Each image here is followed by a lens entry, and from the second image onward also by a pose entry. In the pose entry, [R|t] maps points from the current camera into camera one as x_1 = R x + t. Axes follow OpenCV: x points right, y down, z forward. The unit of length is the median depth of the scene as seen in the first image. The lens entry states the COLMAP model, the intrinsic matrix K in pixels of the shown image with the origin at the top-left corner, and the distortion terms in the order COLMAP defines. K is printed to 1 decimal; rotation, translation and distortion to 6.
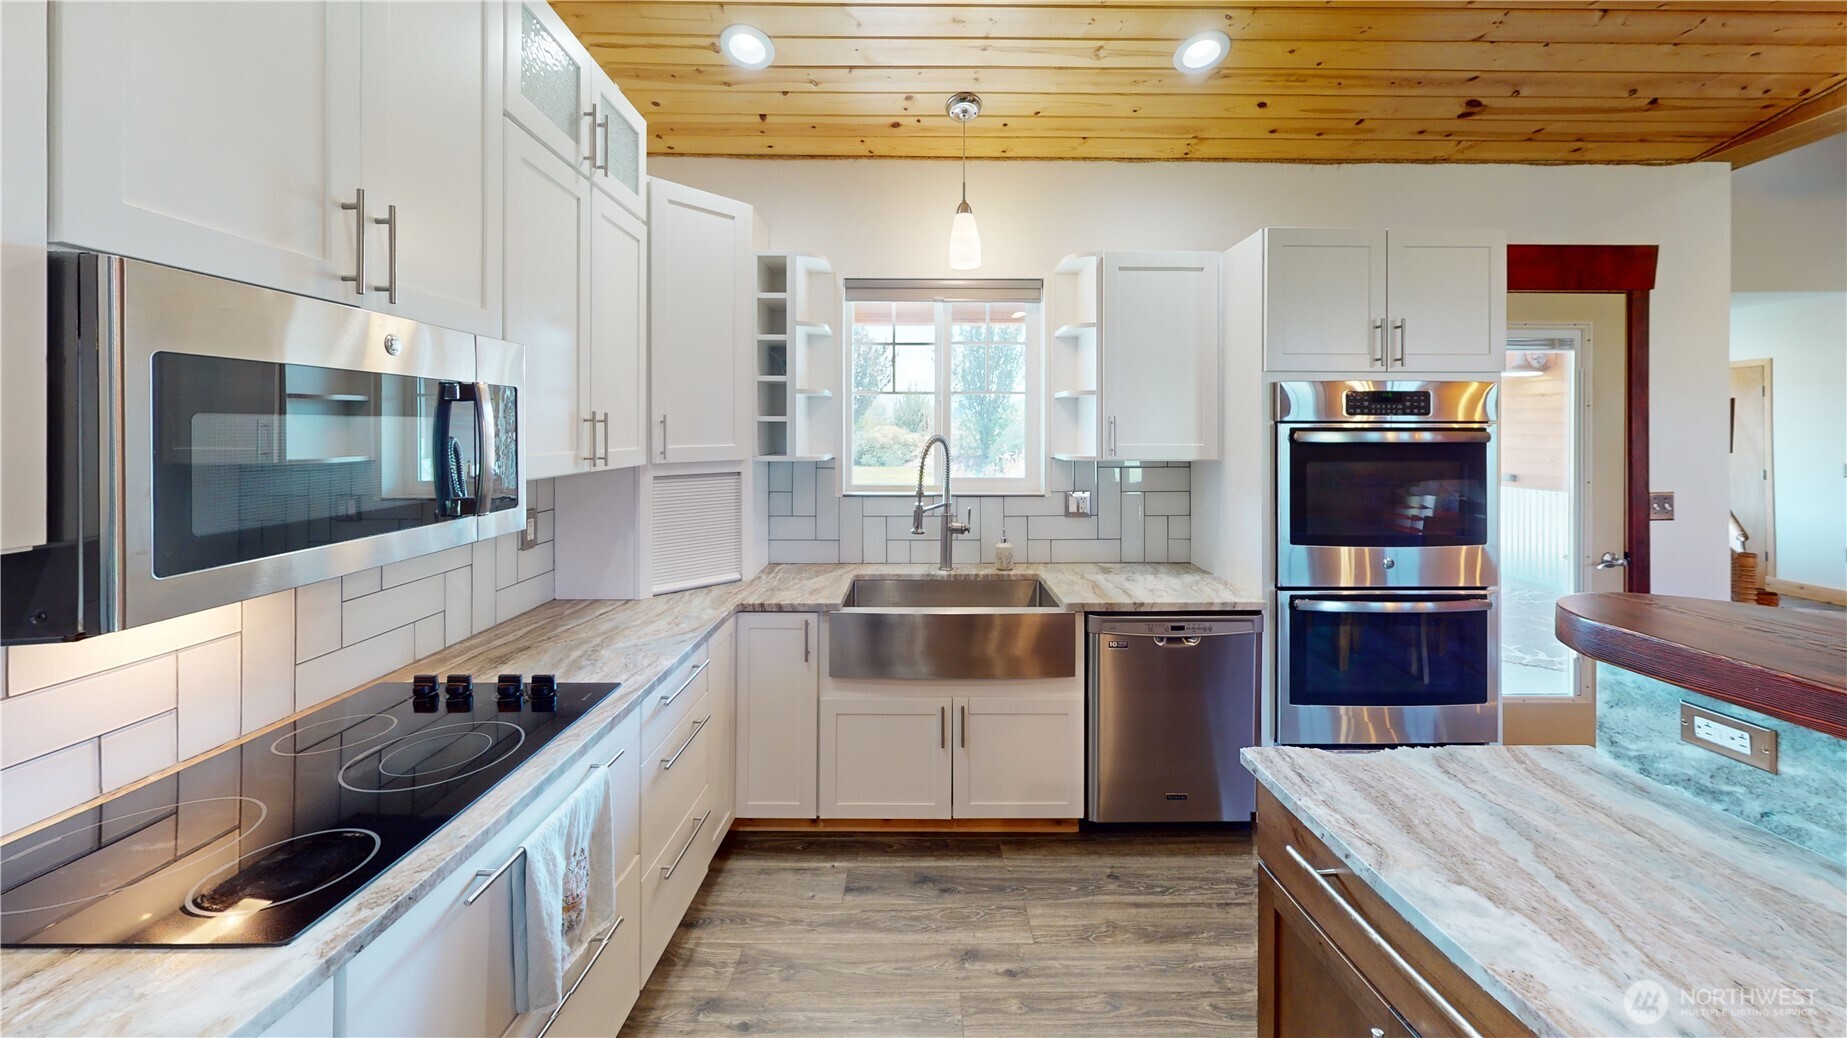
lens RADIAL K [[679.1, 0, 923.5], [0, 679.1, 519.0], [0, 0, 1]] dist [-0.030990, 0.000220]
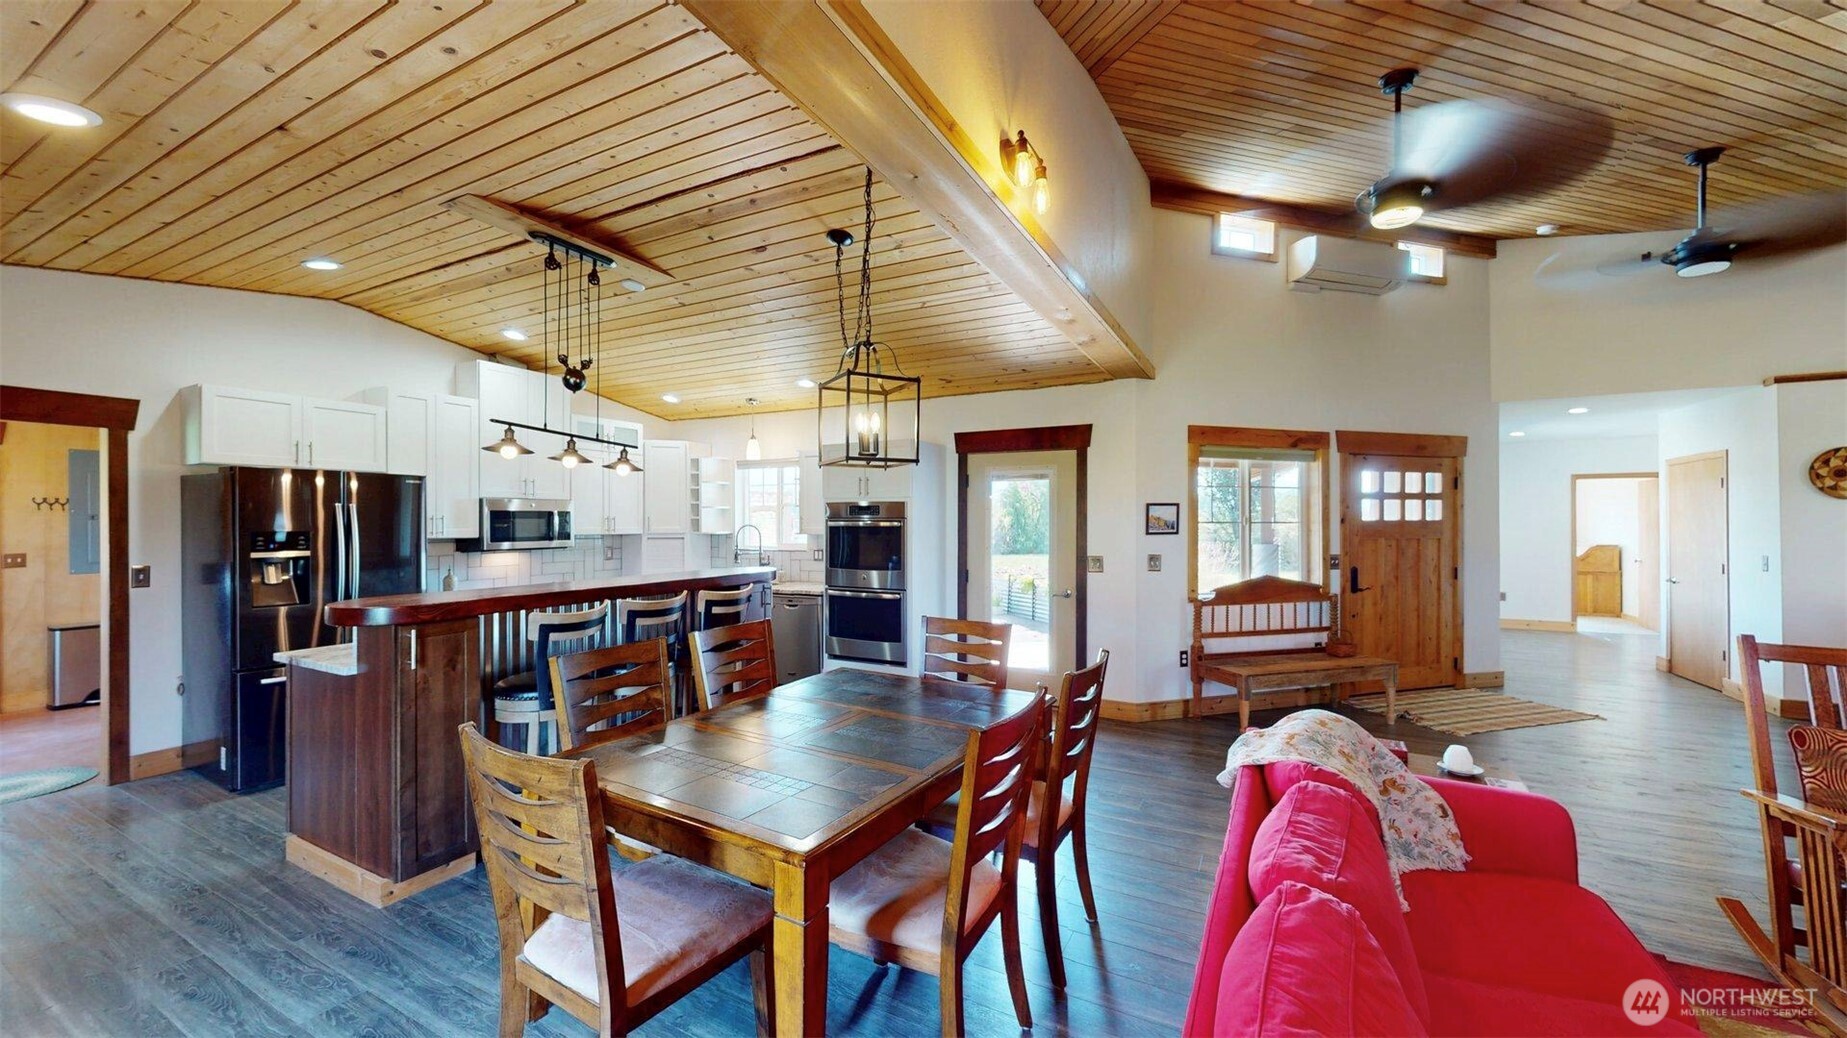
lens RADIAL K [[679.1, 0, 923.5], [0, 679.1, 519.0], [0, 0, 1]] dist [-0.030990, 0.000220]
pose [[0.894385, -0.001252, -0.447297, 1.931812], [-0.061028, 0.990303, -0.124800, 0.144893], [0.443116, 0.138916, 0.885636, -1.022980]]
